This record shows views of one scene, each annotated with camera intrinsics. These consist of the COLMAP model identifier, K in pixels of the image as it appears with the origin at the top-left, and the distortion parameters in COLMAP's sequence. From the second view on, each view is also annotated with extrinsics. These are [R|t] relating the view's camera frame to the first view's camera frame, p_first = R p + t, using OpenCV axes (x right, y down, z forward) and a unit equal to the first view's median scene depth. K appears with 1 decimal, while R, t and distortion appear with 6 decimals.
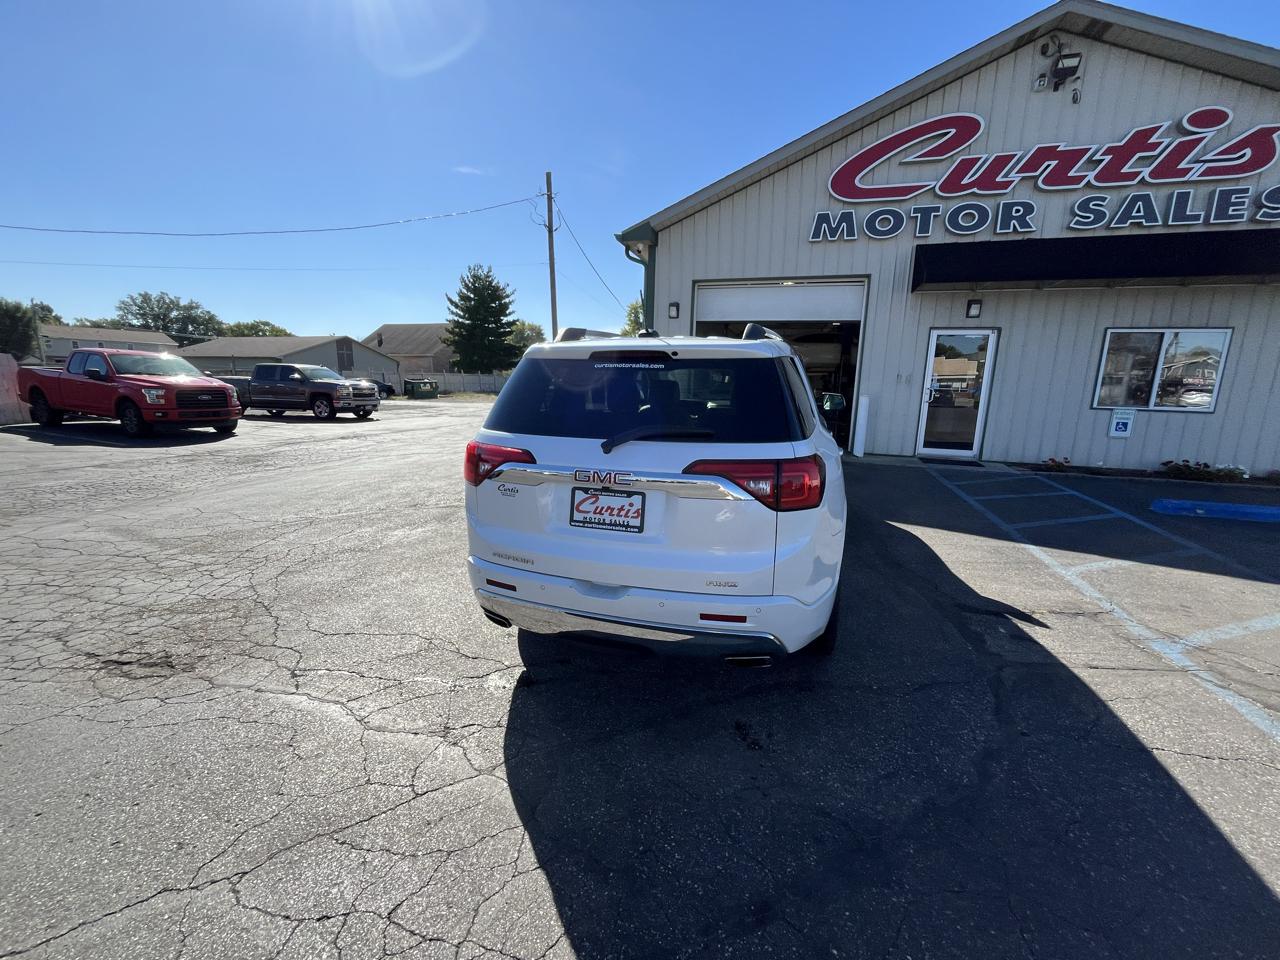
lens RADIAL K [[515.2, 0, 638.2], [0, 515.2, 477.0], [0, 0, 1]] dist [-0.003090, 0.000040]
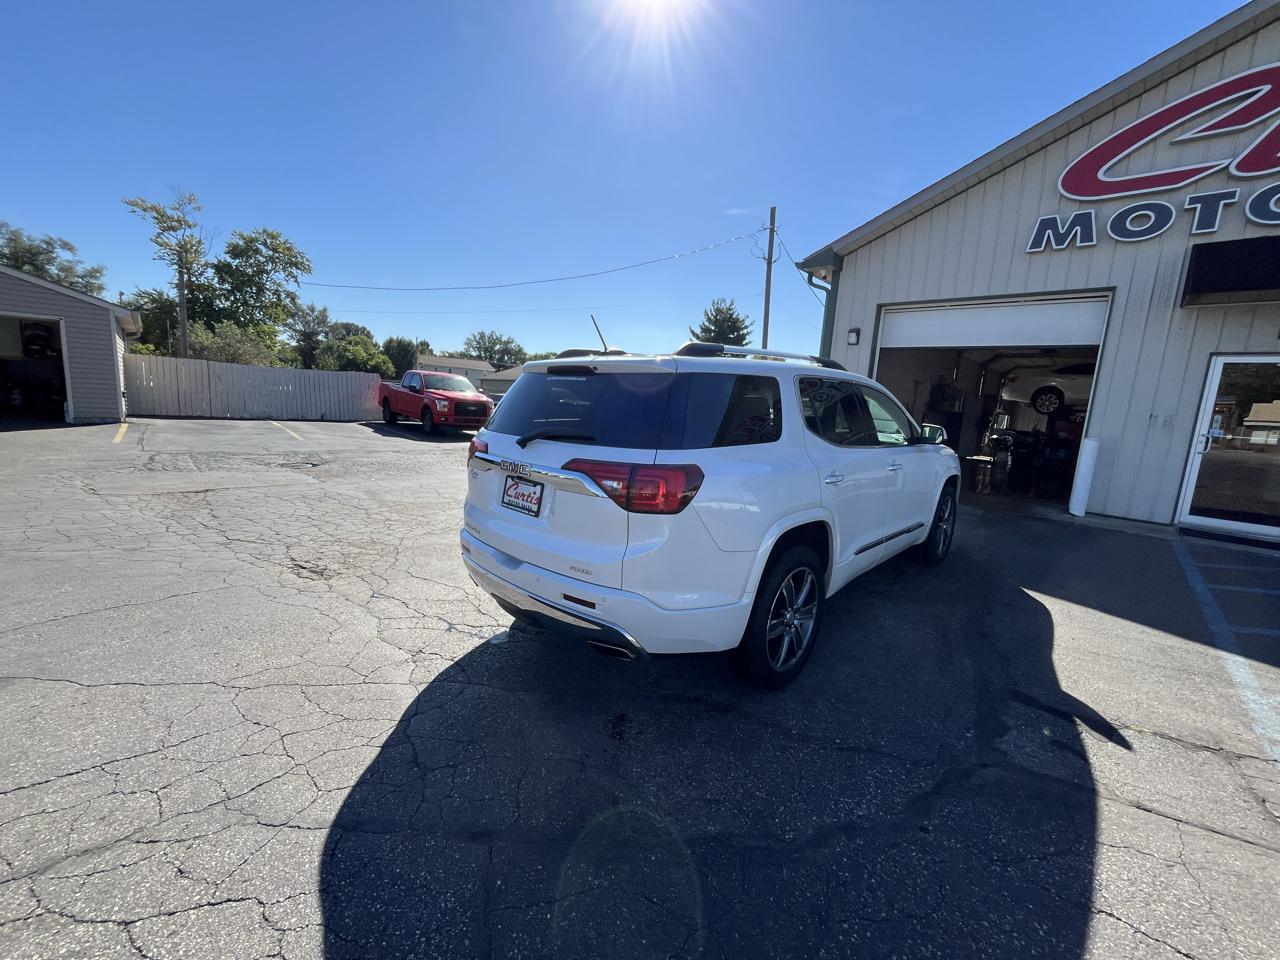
lens RADIAL K [[515.2, 0, 639.8], [0, 515.2, 477.4], [0, 0, 1]] dist [-0.003090, 0.000040]
pose [[0.898576, 0.098531, -0.427614, 0.179831], [-0.121639, 0.992208, -0.026983, 0.005417], [0.421623, 0.076260, 0.903559, 0.006698]]
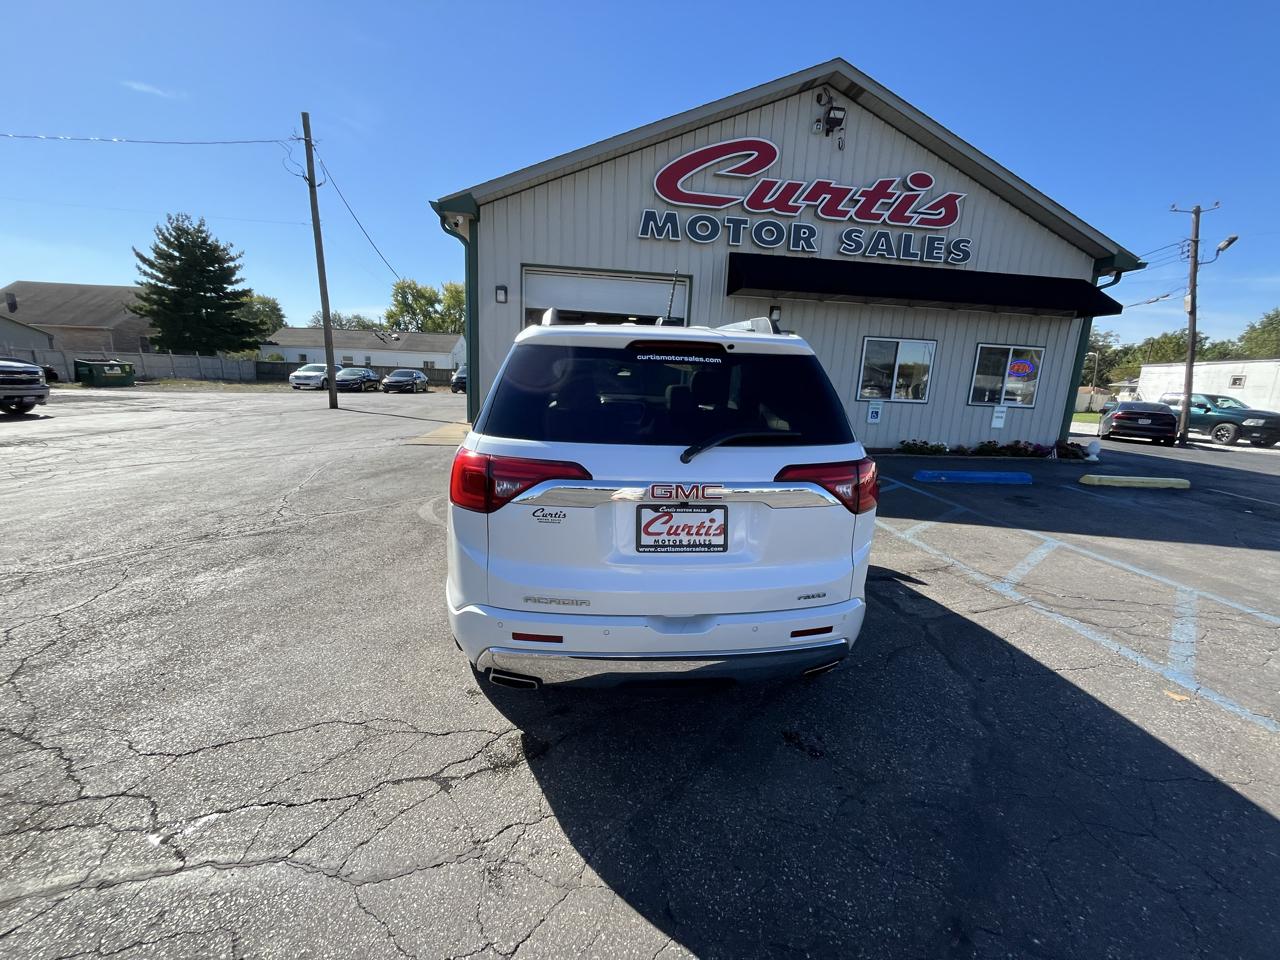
lens RADIAL K [[515.2, 0, 638.6], [0, 515.2, 478.5], [0, 0, 1]] dist [-0.003090, 0.000040]
pose [[0.914122, -0.061994, 0.400672, -0.118901], [0.053632, 0.998046, 0.032063, -0.012955], [-0.401877, -0.007821, 0.915660, 0.065683]]
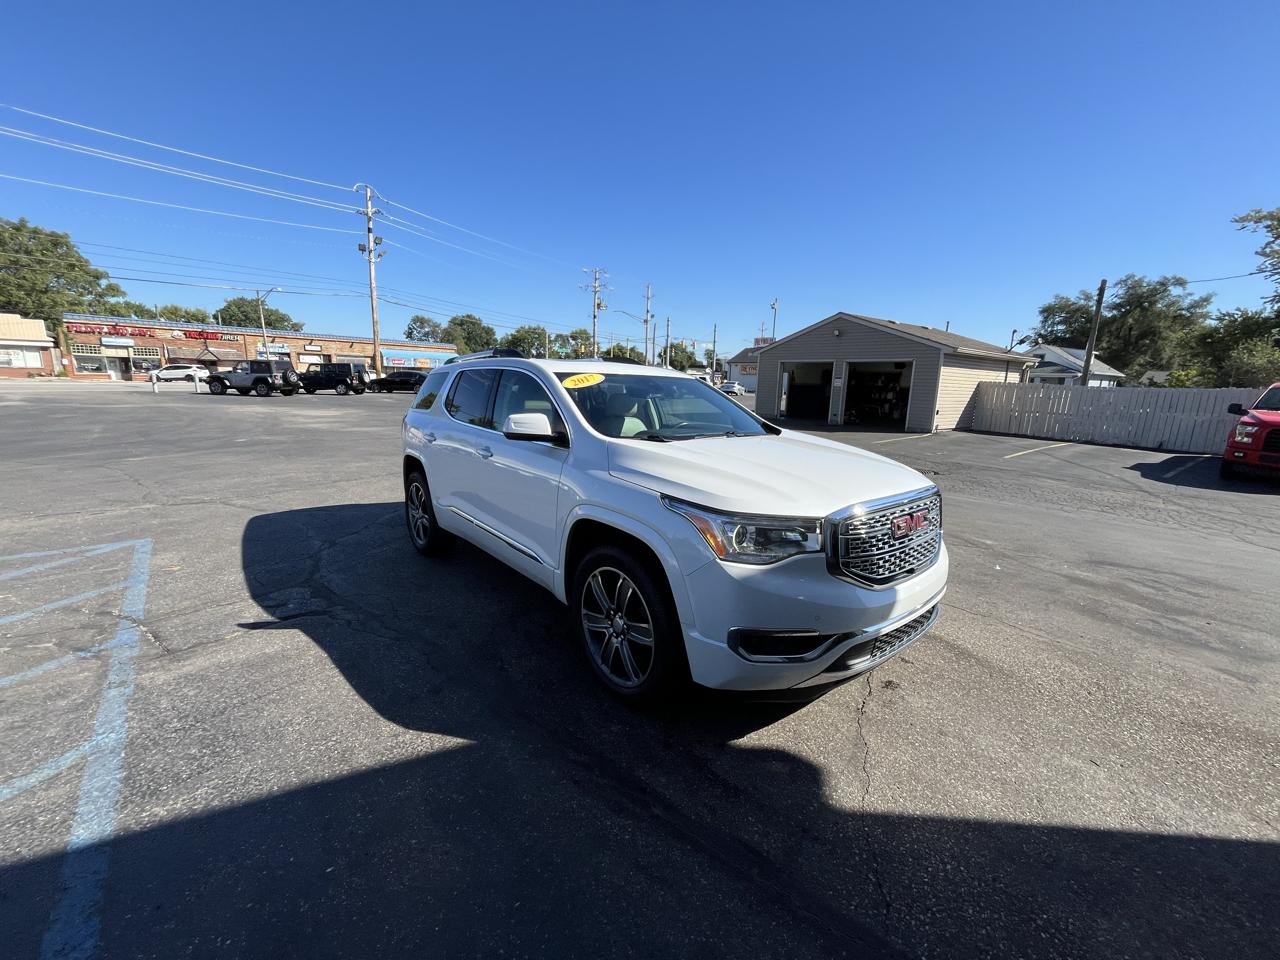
lens RADIAL K [[515.2, 0, 639.2], [0, 515.2, 480.5], [0, 0, 1]] dist [-0.003090, 0.000040]
pose [[-0.531298, 0.129141, -0.837285, 0.479730], [-0.196106, 0.942724, 0.269842, -0.161809], [0.824176, 0.307563, -0.475541, 0.823649]]
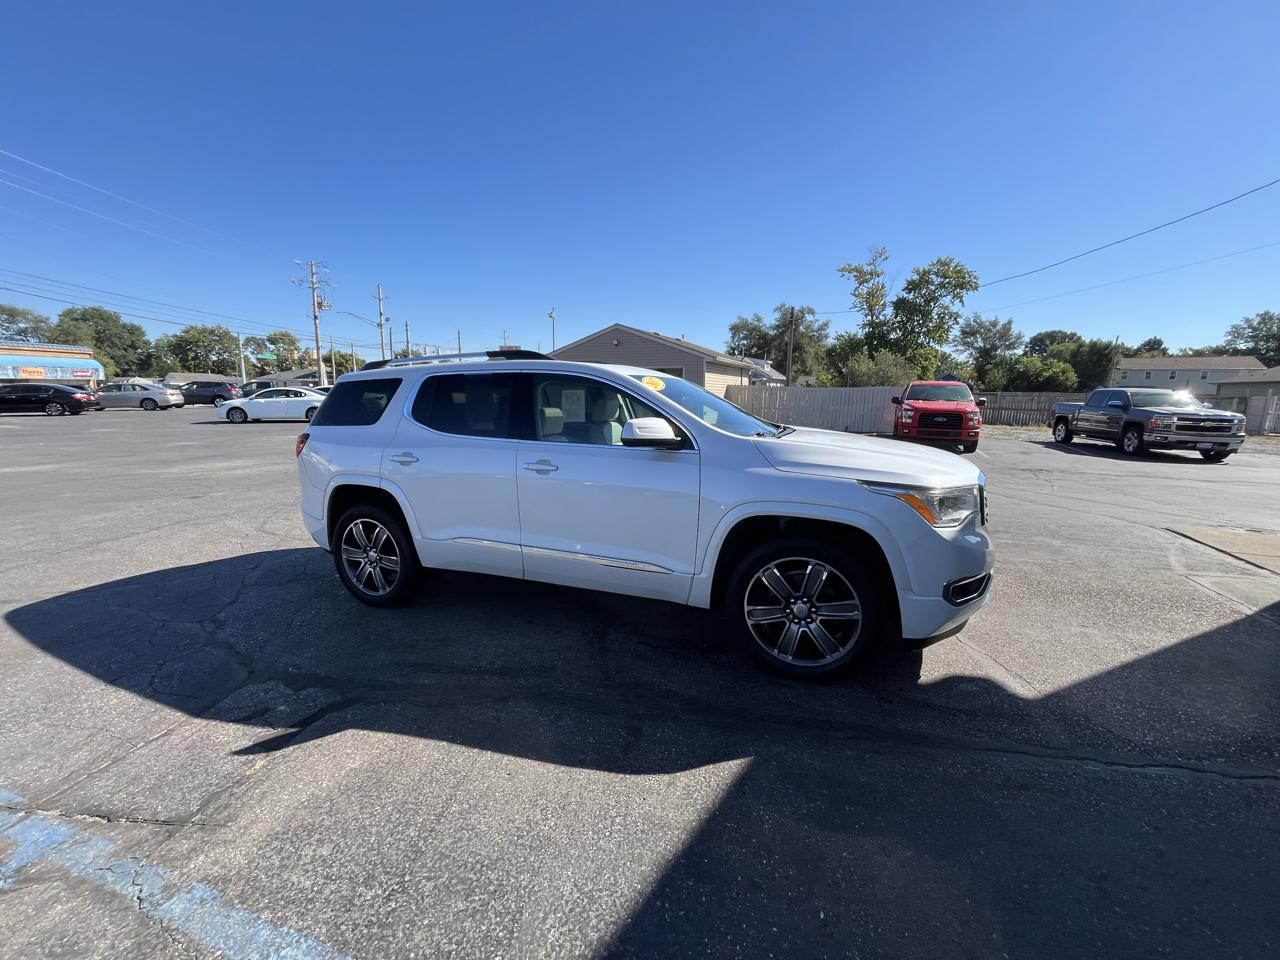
lens RADIAL K [[515.2, 0, 639.0], [0, 515.2, 480.6], [0, 0, 1]] dist [-0.003090, 0.000040]
pose [[-0.070304, 0.148435, -0.986420, 0.554492], [-0.195794, 0.967578, 0.159554, -0.107646], [0.978122, 0.204352, -0.038962, 0.594156]]
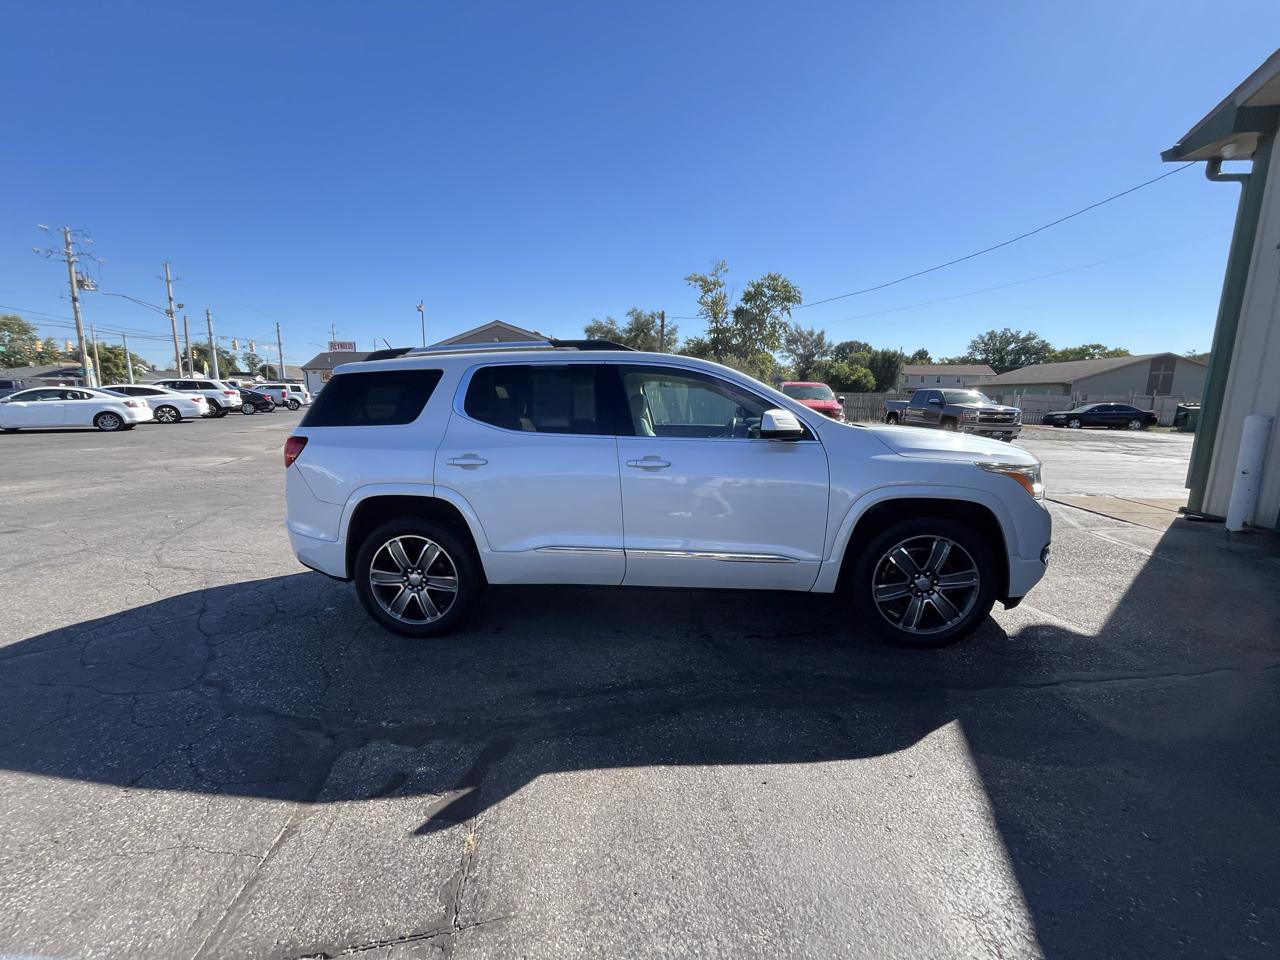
lens RADIAL K [[515.2, 0, 639.3], [0, 515.2, 480.1], [0, 0, 1]] dist [-0.003090, 0.000040]
pose [[0.213627, 0.141391, -0.966629, 0.530464], [-0.184970, 0.977427, 0.102092, -0.067145], [0.959244, 0.156987, 0.234957, 0.418903]]
